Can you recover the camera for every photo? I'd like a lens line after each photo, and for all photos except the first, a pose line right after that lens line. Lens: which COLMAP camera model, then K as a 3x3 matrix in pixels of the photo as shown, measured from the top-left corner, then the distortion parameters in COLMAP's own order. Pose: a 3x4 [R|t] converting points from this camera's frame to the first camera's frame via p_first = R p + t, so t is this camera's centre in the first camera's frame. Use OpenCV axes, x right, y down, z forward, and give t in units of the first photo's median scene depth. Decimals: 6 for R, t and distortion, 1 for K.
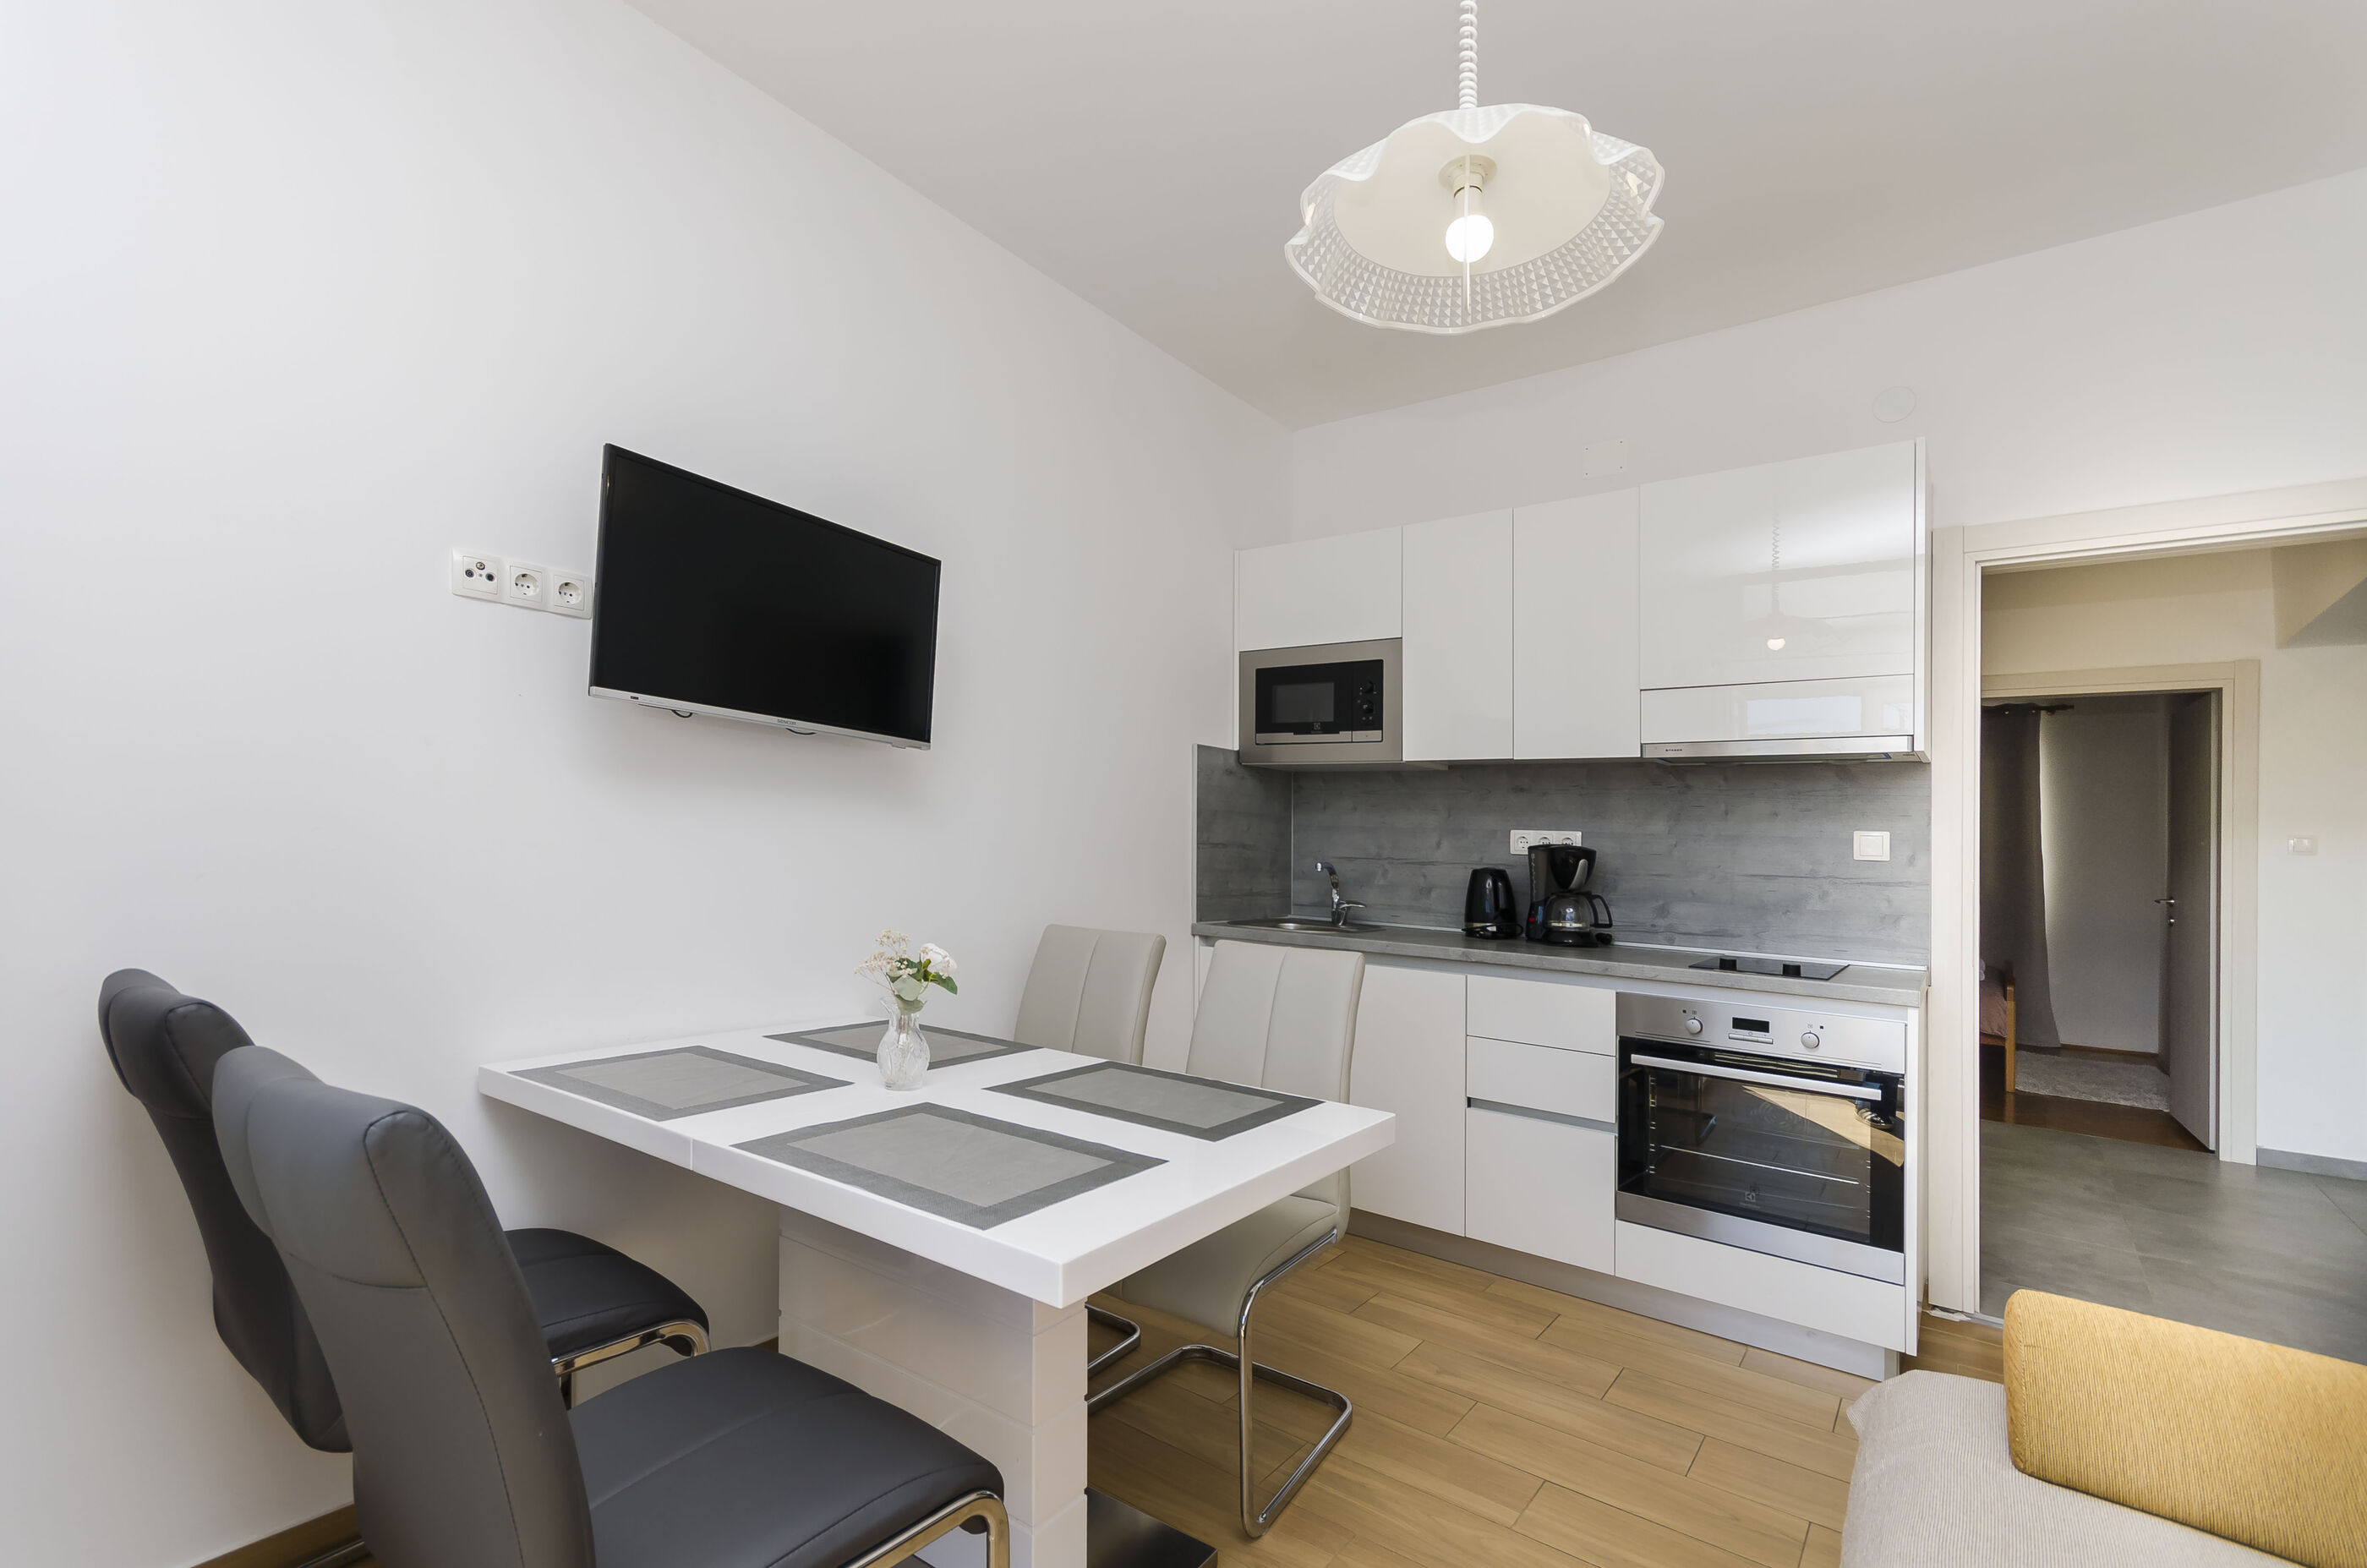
lens RADIAL K [[1043.6, 0, 1183.4], [0, 1043.6, 830.8], [0, 0, 1]] dist [0.002531, 0.000272]
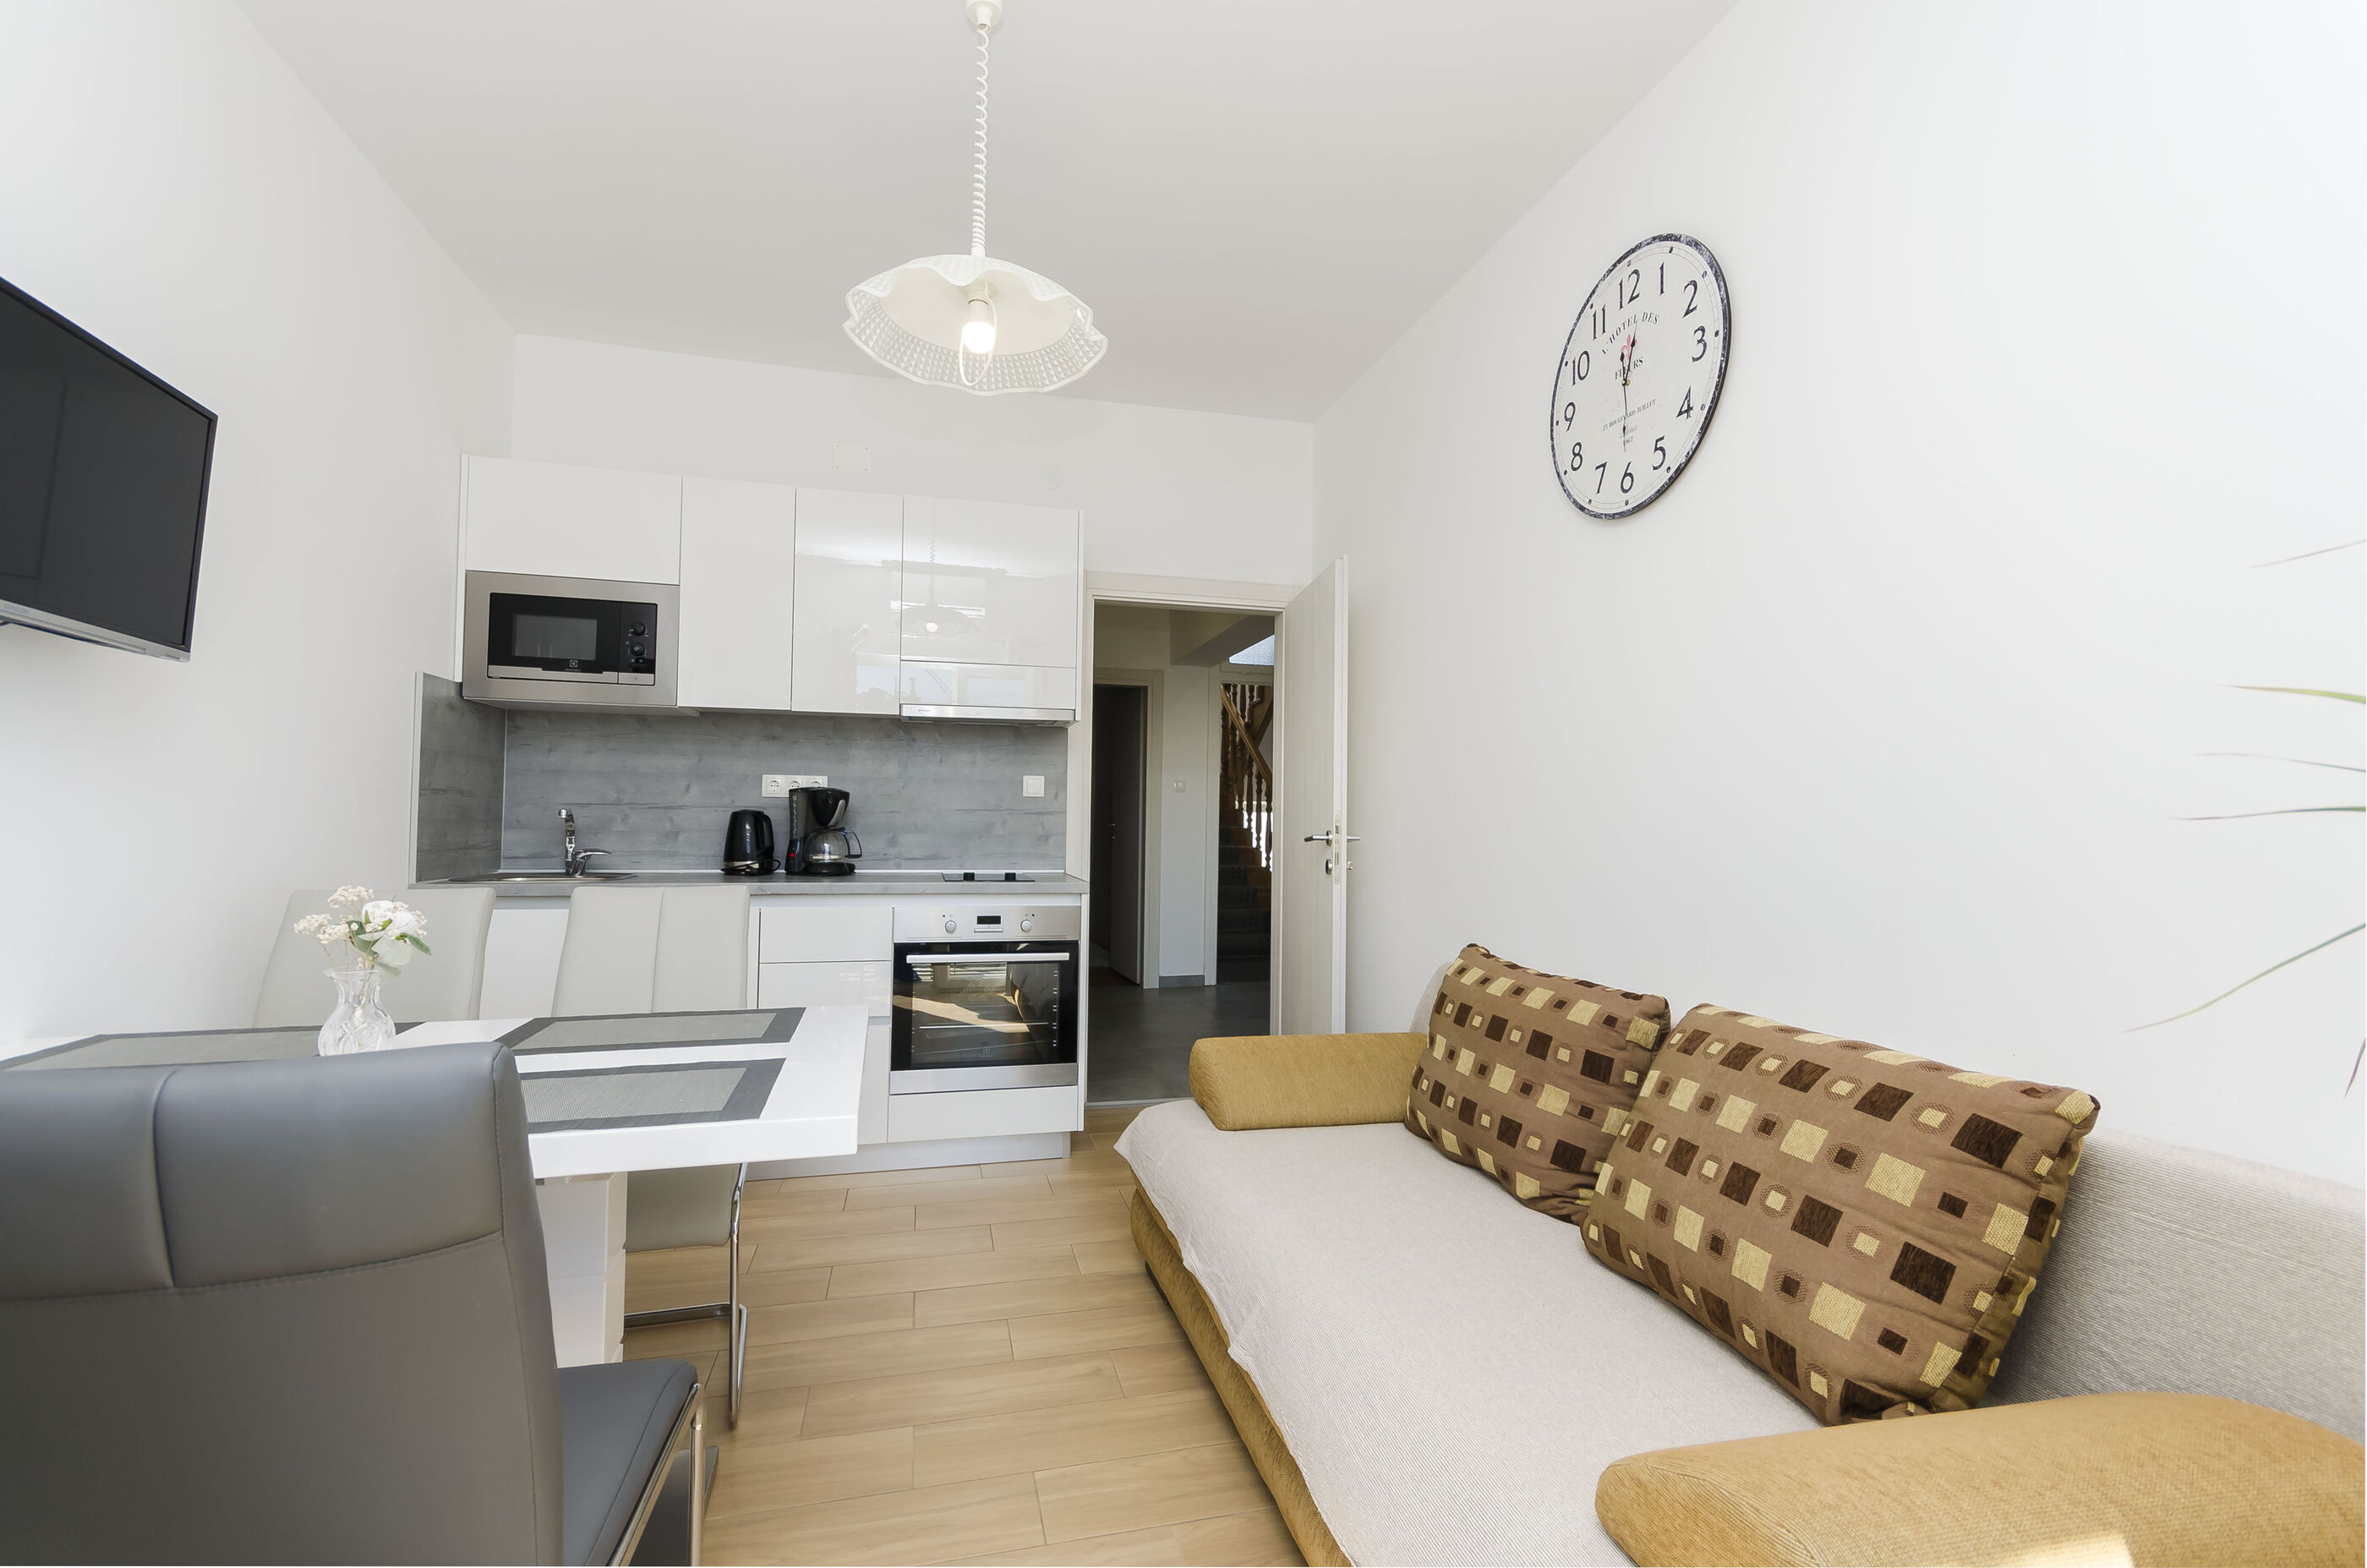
lens RADIAL K [[1051.5, 0, 1183.5], [0, 1051.5, 784.0], [0, 0, 1]] dist [0.000667, -0.001100]
pose [[0.617457, -0.003813, 0.786595, -0.282960], [0.002146, 0.999993, 0.003163, 0.006564], [-0.786602, -0.000265, 0.617461, -0.019226]]
